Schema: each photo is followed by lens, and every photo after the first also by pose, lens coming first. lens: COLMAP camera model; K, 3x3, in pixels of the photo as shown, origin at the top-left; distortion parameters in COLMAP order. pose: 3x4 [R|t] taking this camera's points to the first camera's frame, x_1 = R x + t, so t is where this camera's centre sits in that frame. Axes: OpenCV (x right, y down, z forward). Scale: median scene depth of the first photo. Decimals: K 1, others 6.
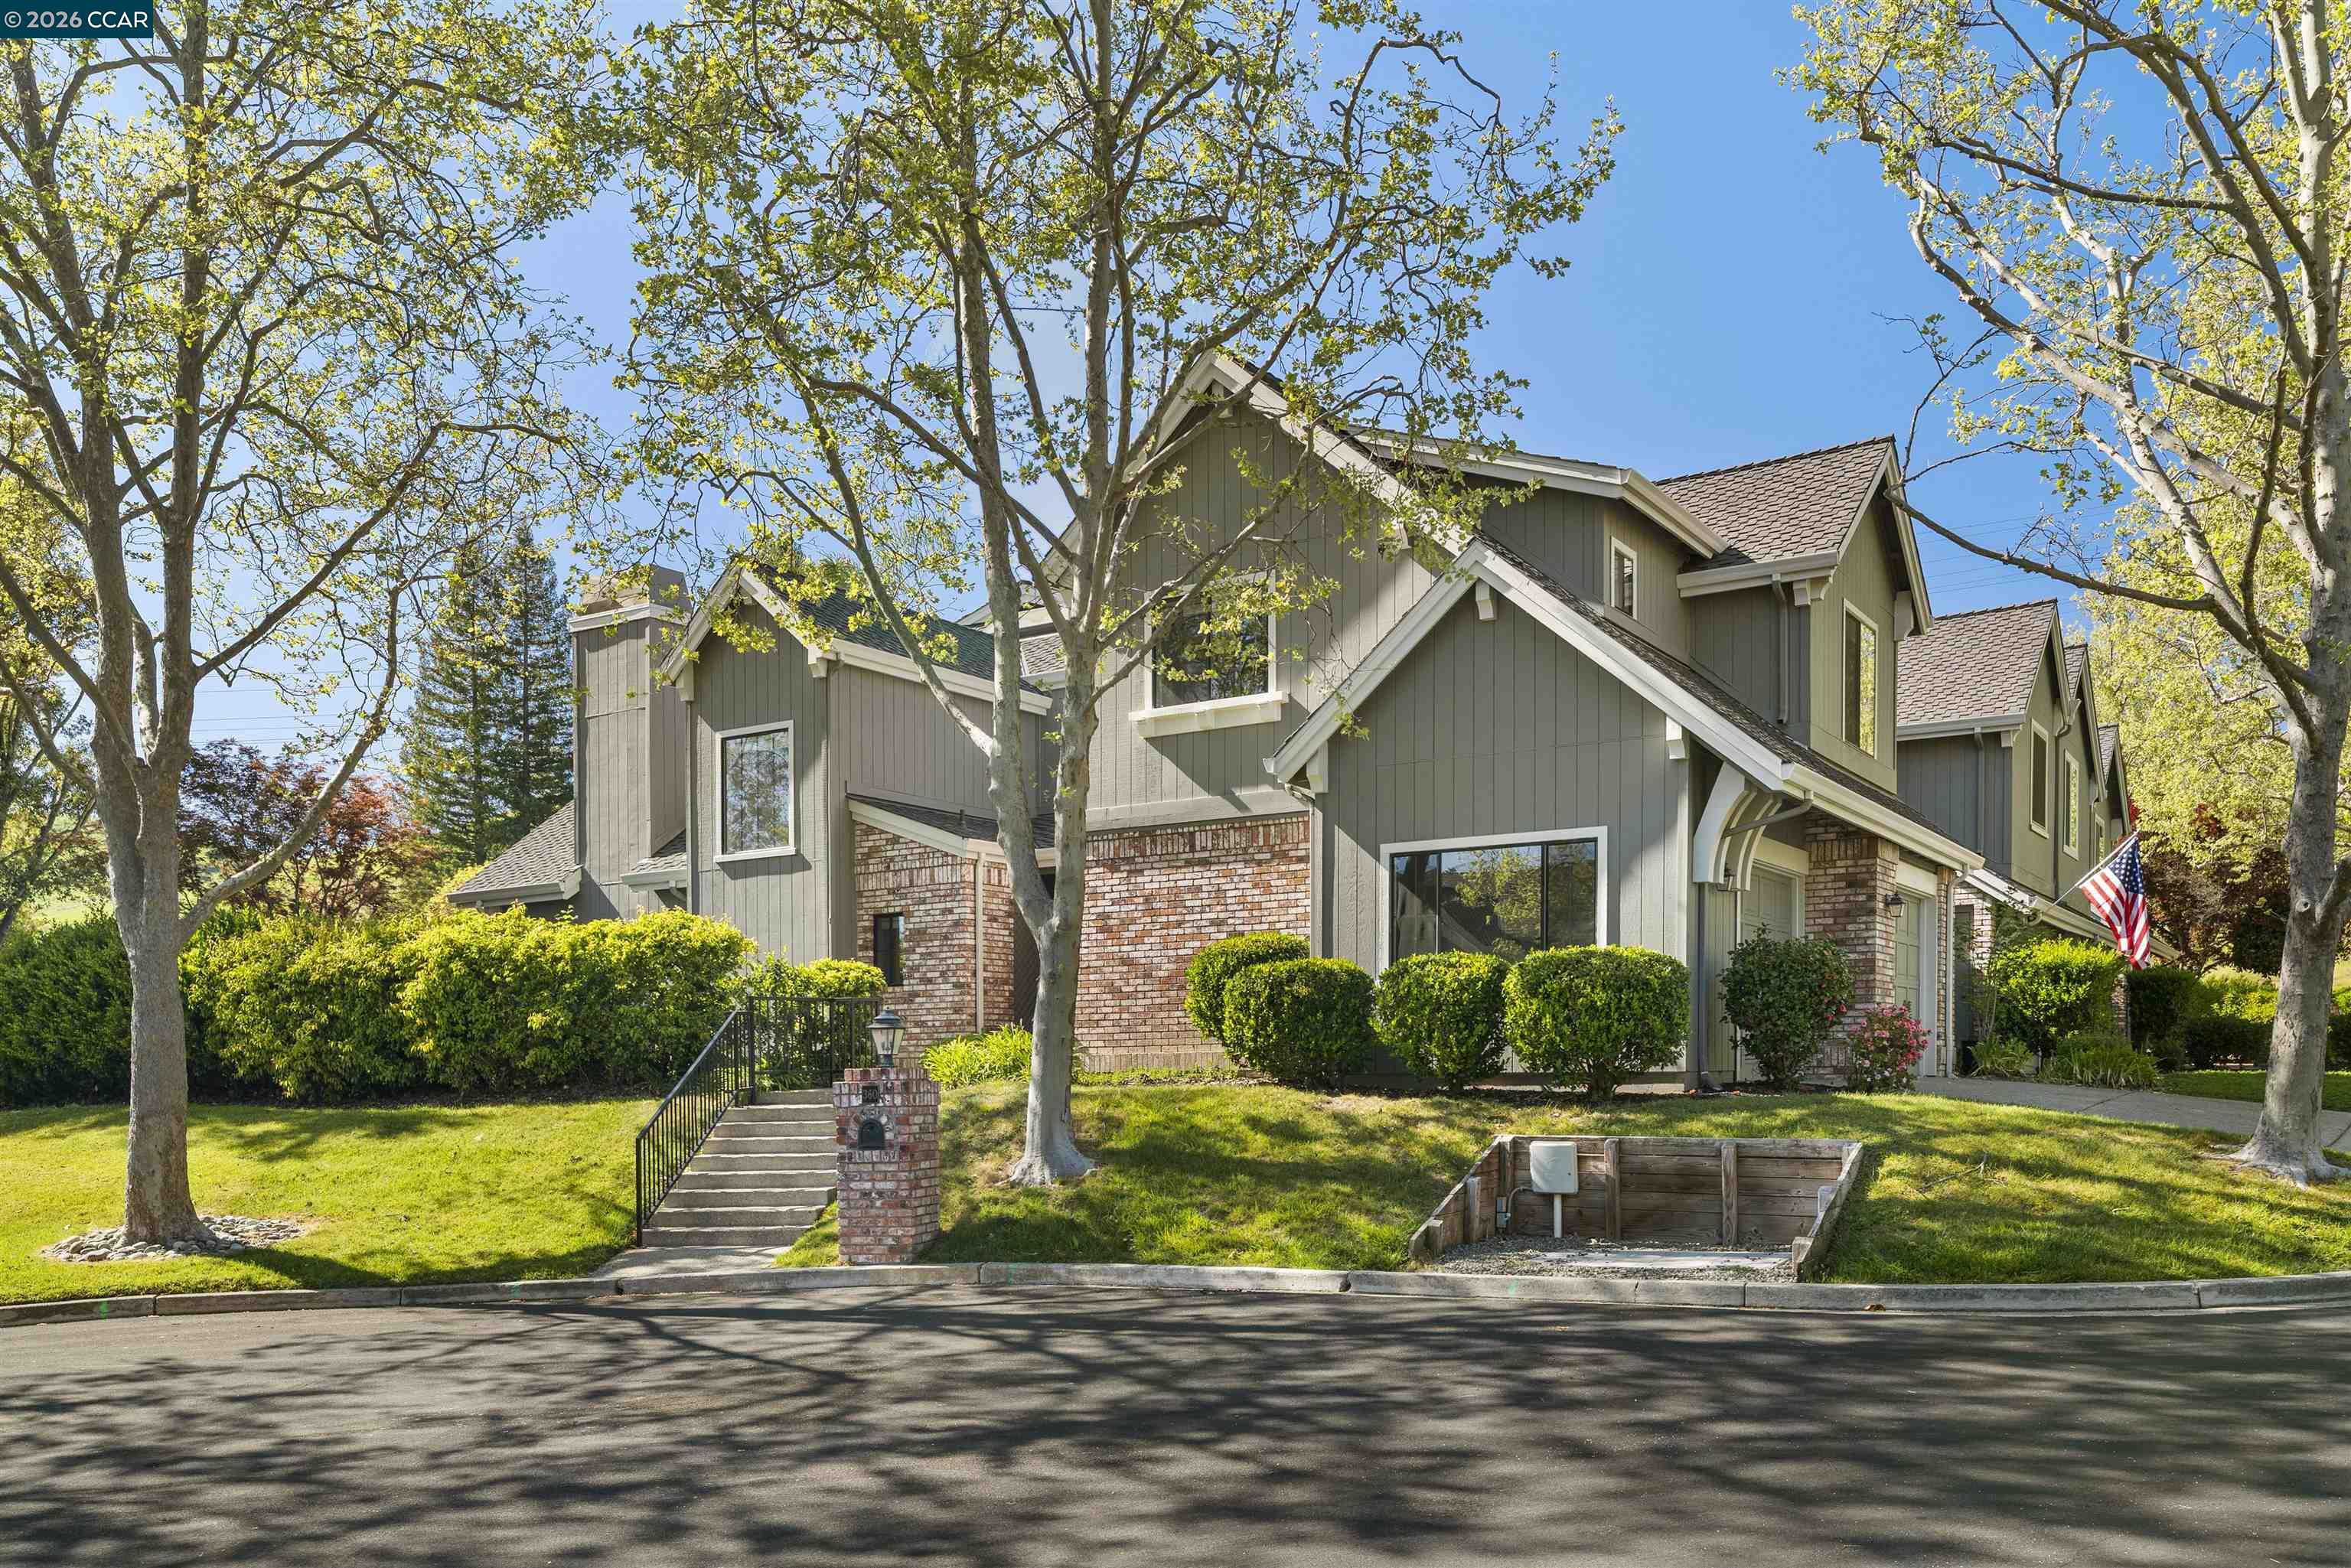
lens RADIAL K [[1749.5, 0, 1176.2], [0, 1749.5, 782.0], [0, 0, 1]] dist [0.003120, 0.006152]
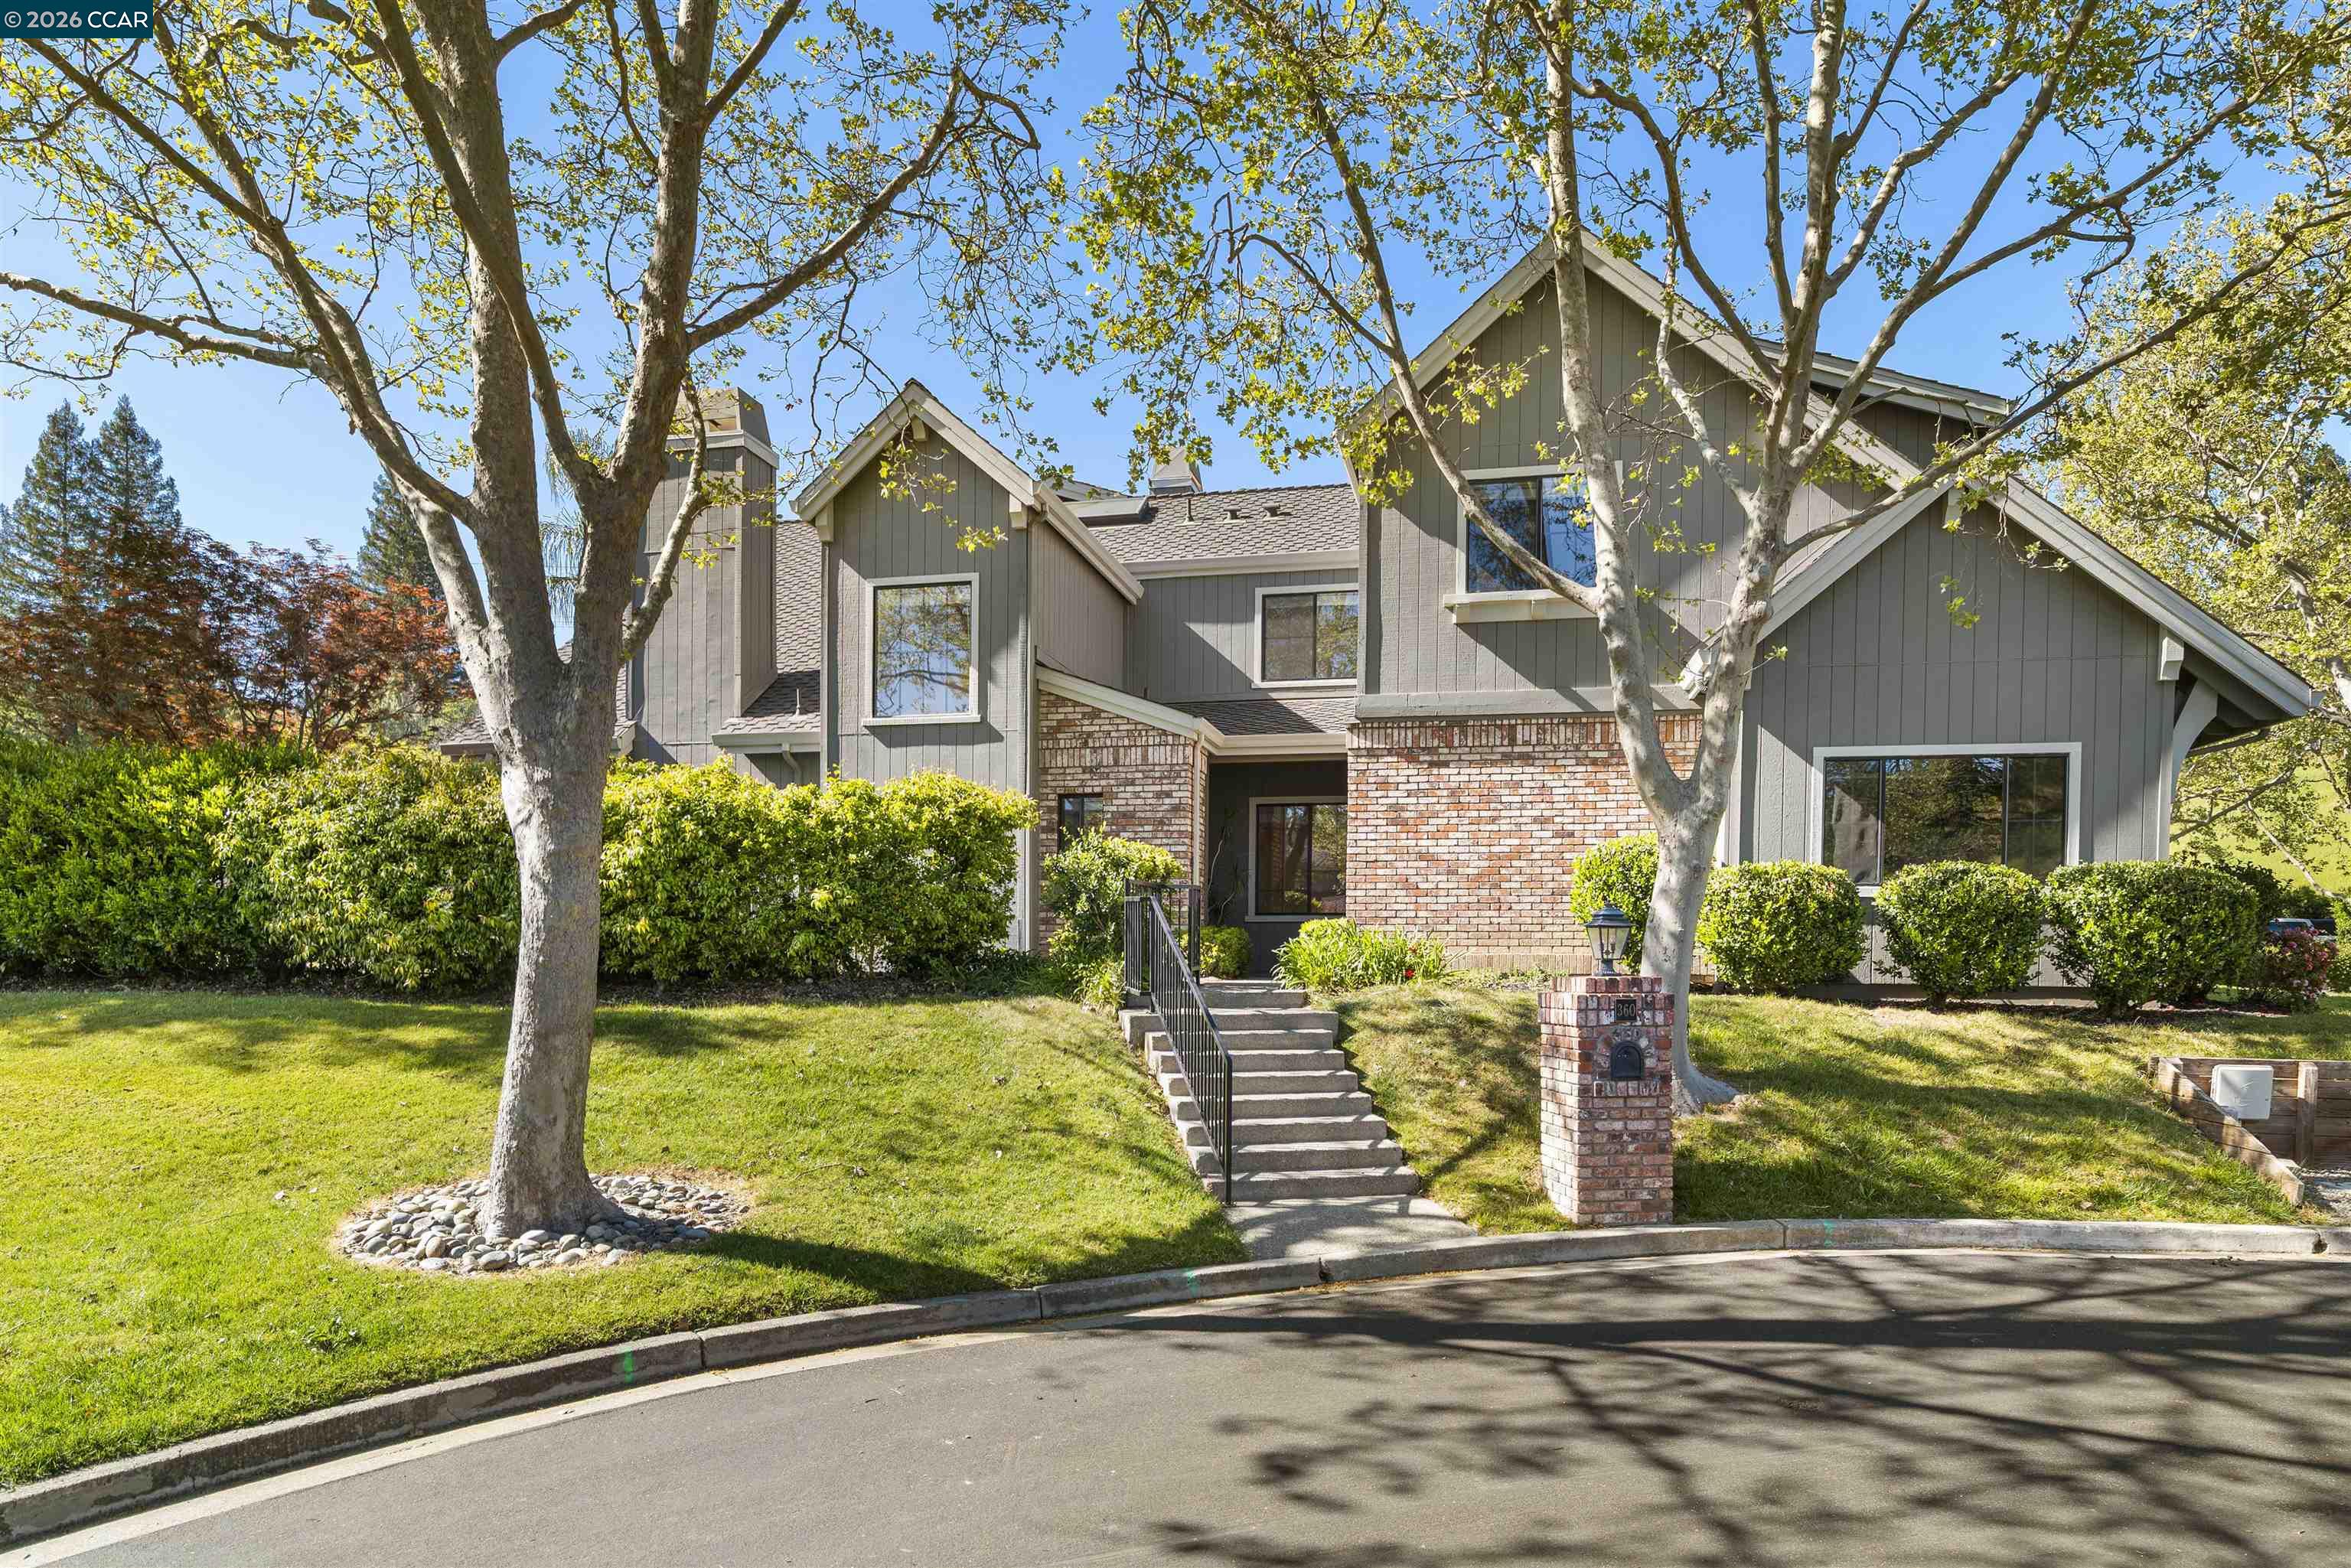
lens RADIAL K [[1369.1, 0, 1175.2], [0, 1369.1, 790.2], [0, 0, 1]] dist [0.001089, -0.000115]
pose [[0.942368, 0.058630, 0.329402, -0.406424], [-0.073178, 0.996808, 0.031932, 0.053370], [-0.326478, -0.054196, 0.943650, 0.348936]]
